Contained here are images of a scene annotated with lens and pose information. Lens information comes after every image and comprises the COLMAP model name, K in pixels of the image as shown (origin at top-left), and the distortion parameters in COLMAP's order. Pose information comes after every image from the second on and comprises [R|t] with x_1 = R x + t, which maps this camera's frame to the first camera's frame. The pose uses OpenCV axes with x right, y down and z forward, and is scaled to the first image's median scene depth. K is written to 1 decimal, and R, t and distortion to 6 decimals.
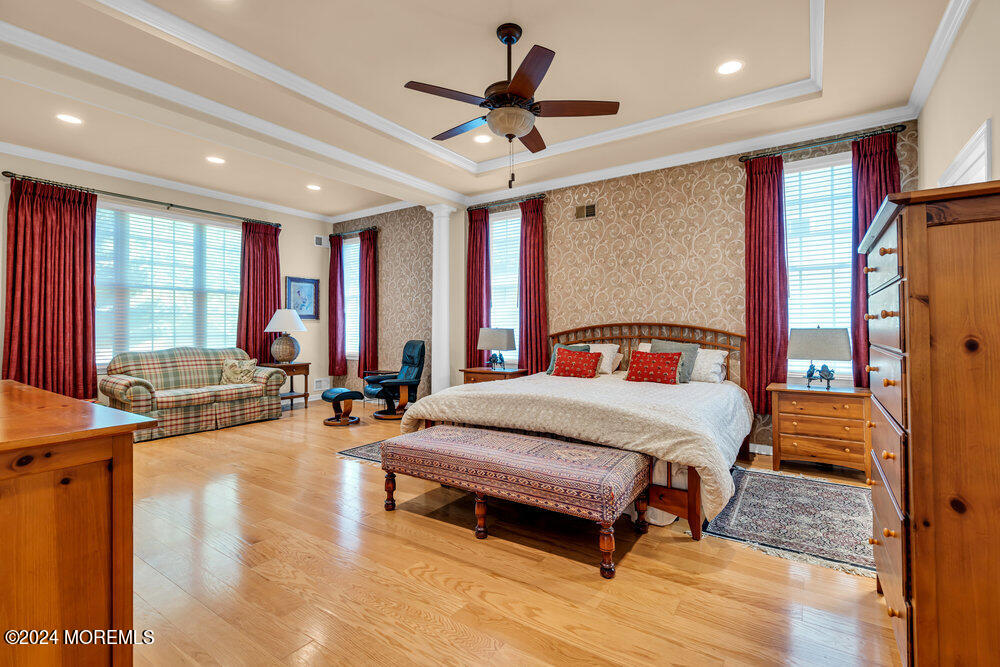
lens RADIAL K [[458.9, 0, 500.5], [0, 458.9, 321.7], [0, 0, 1]] dist [-0.004933, 0.003353]
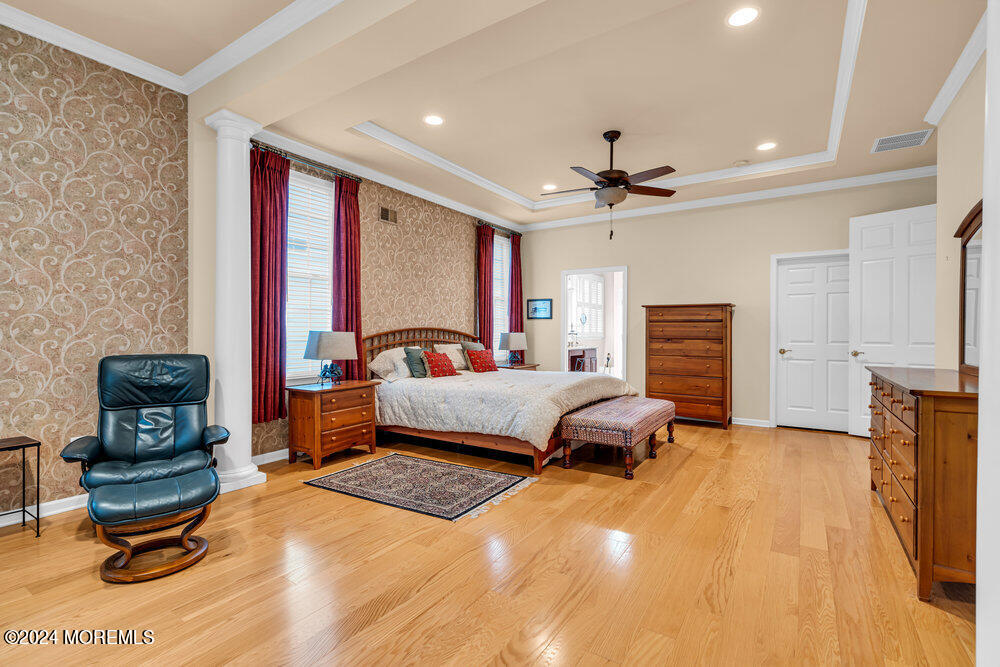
lens RADIAL K [[458.9, 0, 509.8], [0, 458.9, 338.2], [0, 0, 1]] dist [-0.004933, 0.003353]
pose [[-0.023213, -0.006533, 0.999709, -0.801829], [-0.016727, 0.999841, 0.006146, 0.015581], [-0.999591, -0.016579, -0.023318, 0.742329]]
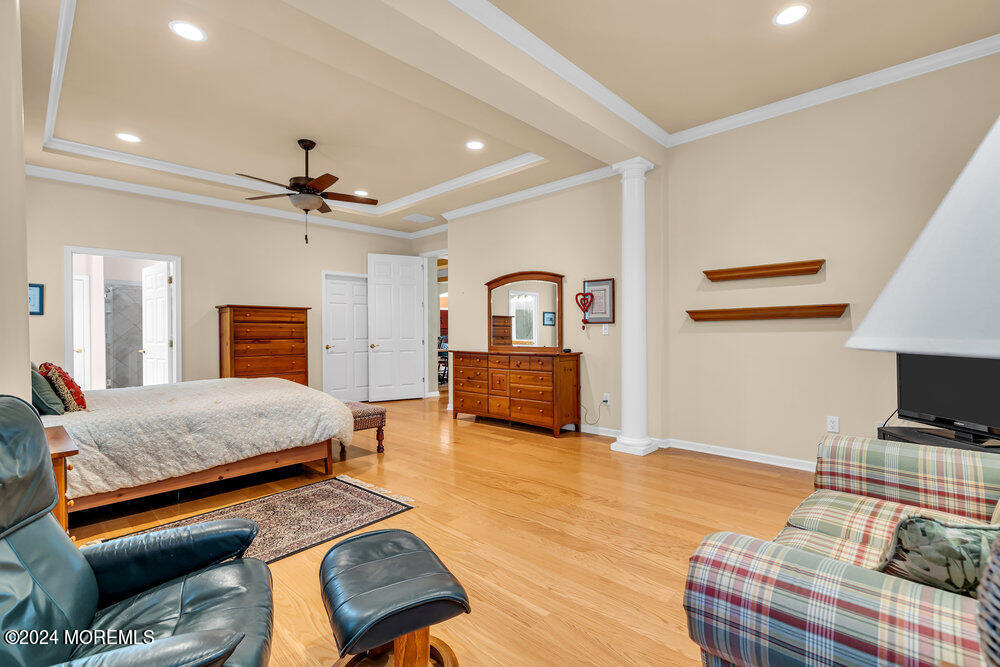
lens RADIAL K [[458.9, 0, 501.1], [0, 458.9, 333.5], [0, 0, 1]] dist [-0.004933, 0.003353]
pose [[-0.987273, 0.013553, 0.158459, -0.479449], [0.011940, 0.999867, -0.011124, 0.022872], [-0.158589, -0.009091, -0.987303, 1.324586]]
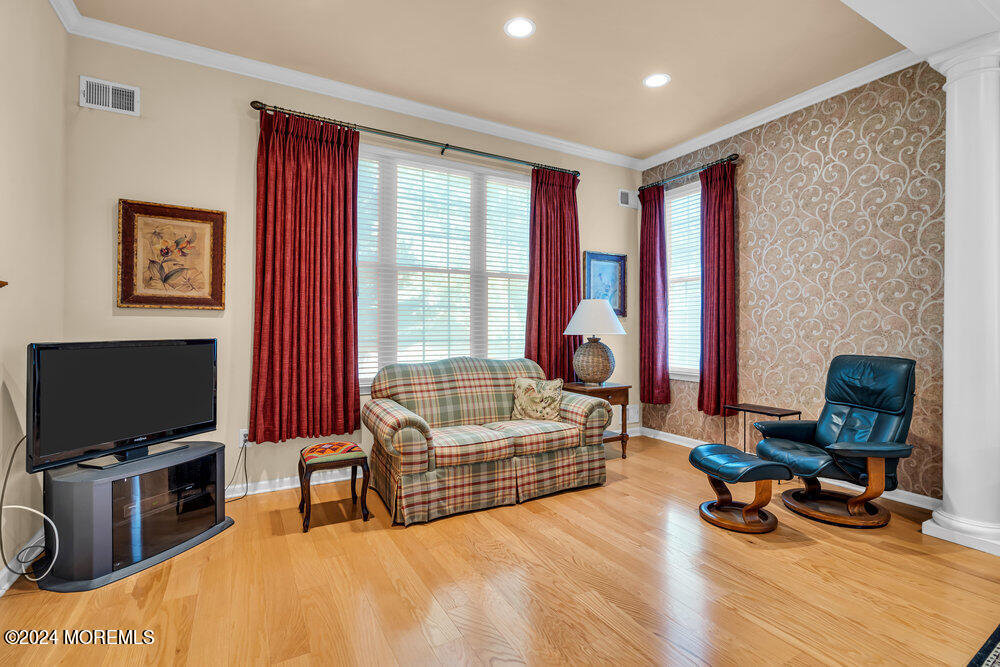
lens RADIAL K [[458.9, 0, 499.5], [0, 458.9, 328.0], [0, 0, 1]] dist [-0.004933, 0.003353]
pose [[0.895754, 0.005631, -0.444514, -0.376668], [-0.000133, 0.999923, 0.012398, 0.005442], [0.444549, -0.011047, 0.895686, 0.463671]]
